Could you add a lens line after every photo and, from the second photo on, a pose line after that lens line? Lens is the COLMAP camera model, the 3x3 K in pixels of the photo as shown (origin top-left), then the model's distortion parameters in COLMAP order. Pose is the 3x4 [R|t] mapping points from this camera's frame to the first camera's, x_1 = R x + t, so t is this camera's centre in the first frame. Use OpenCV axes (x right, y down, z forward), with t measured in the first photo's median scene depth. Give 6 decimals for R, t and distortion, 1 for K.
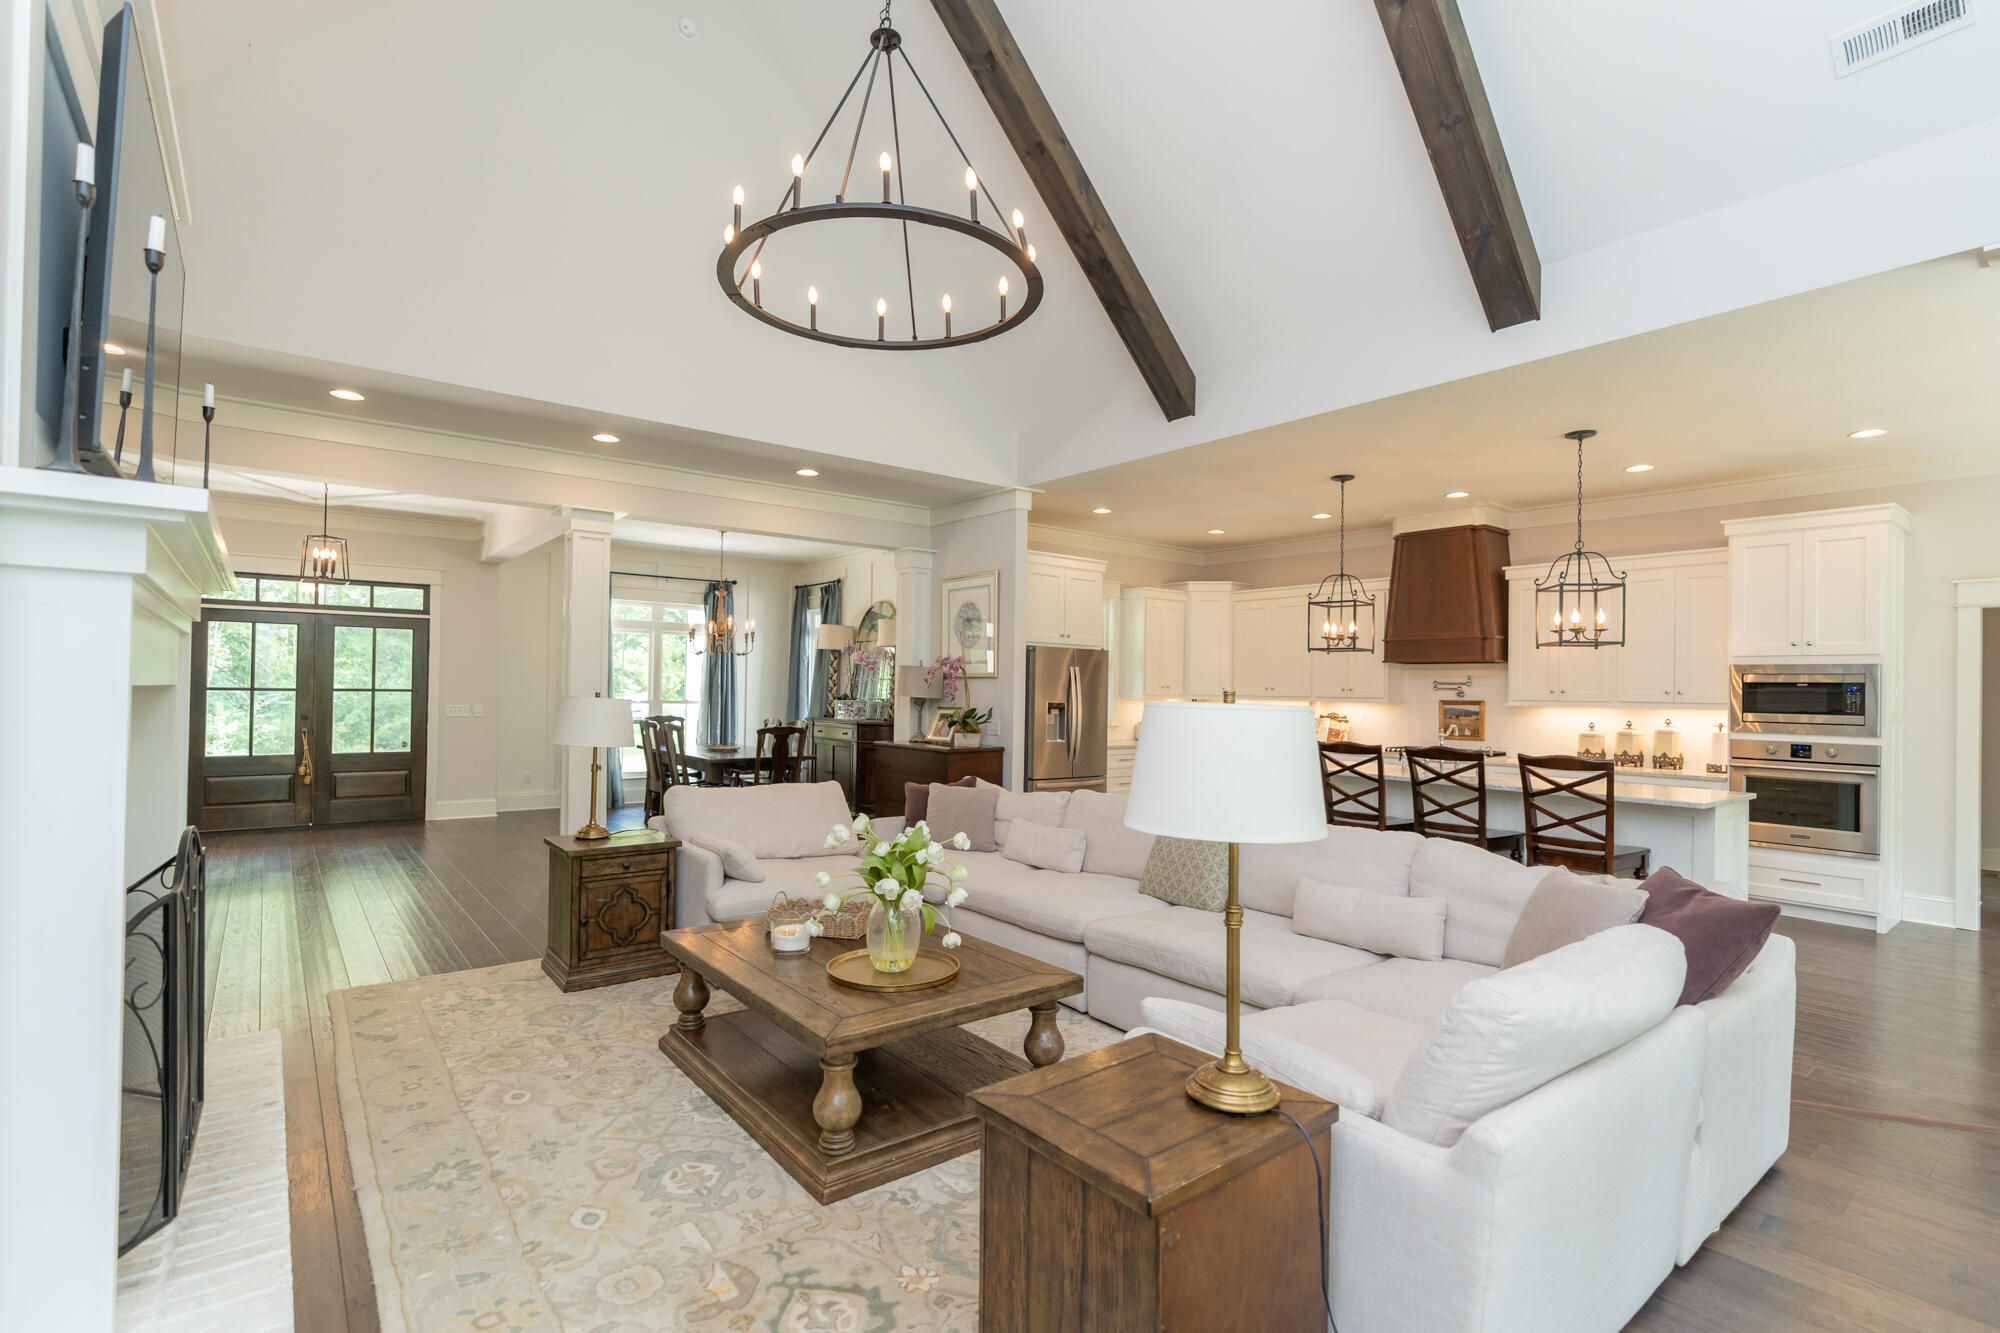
lens RADIAL K [[924.0, 0, 1000.0], [0, 924.0, 666.5], [0, 0, 1]] dist [-0.001992, -0.000215]
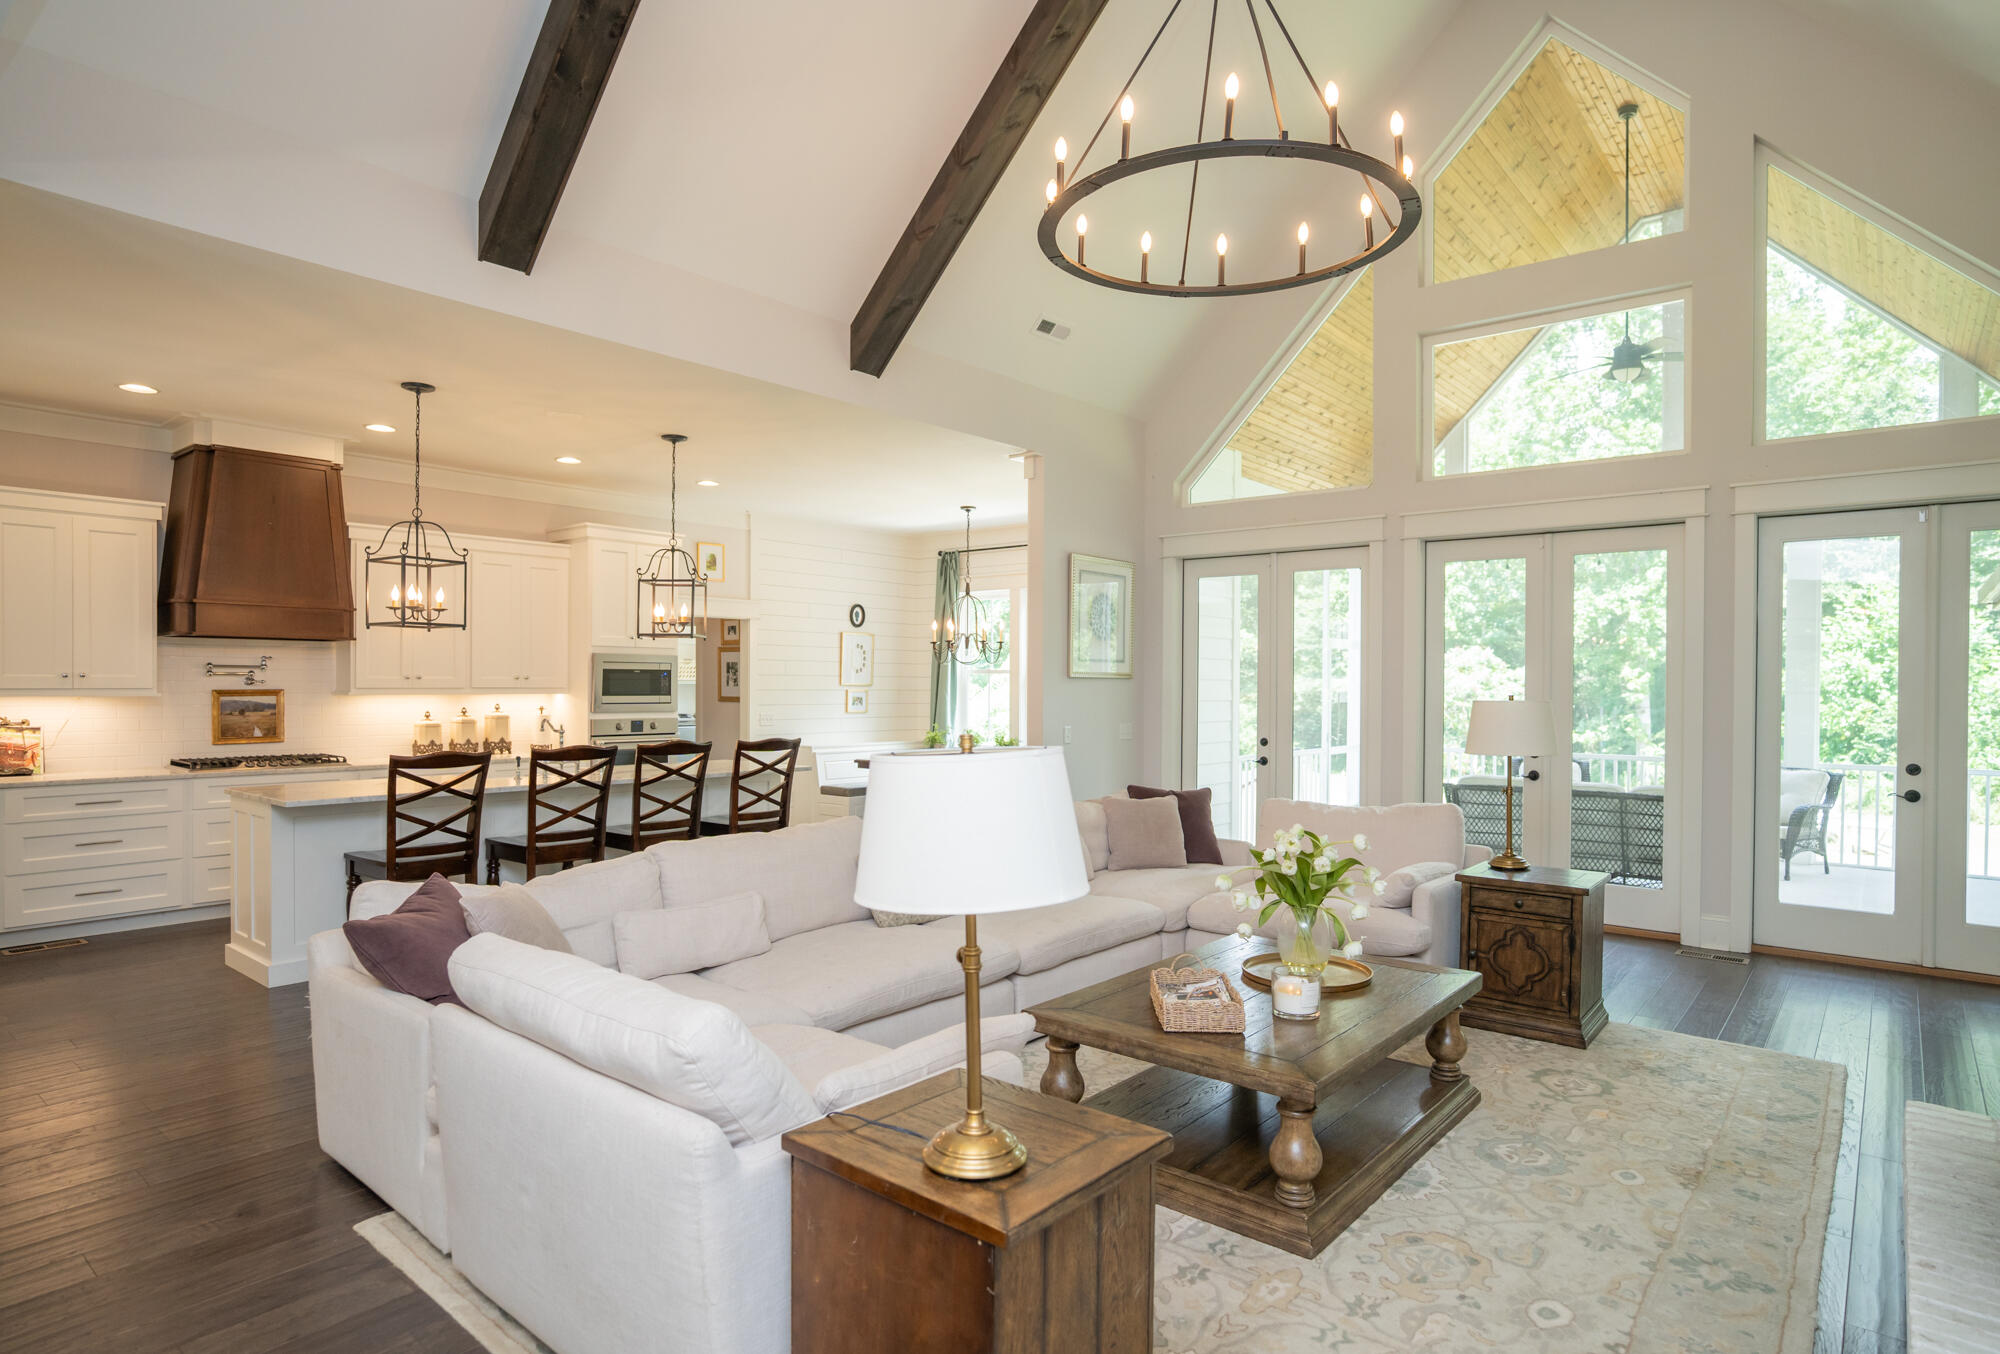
lens RADIAL K [[1097.2, 0, 1000.0], [0, 1097.2, 677.0], [0, 0, 1]] dist [-0.025898, -0.000087]
pose [[-0.200857, -0.013134, 0.979532, -0.601751], [-0.032797, 0.999440, 0.006676, 0.001874], [-0.979071, -0.030785, -0.201176, 0.776651]]
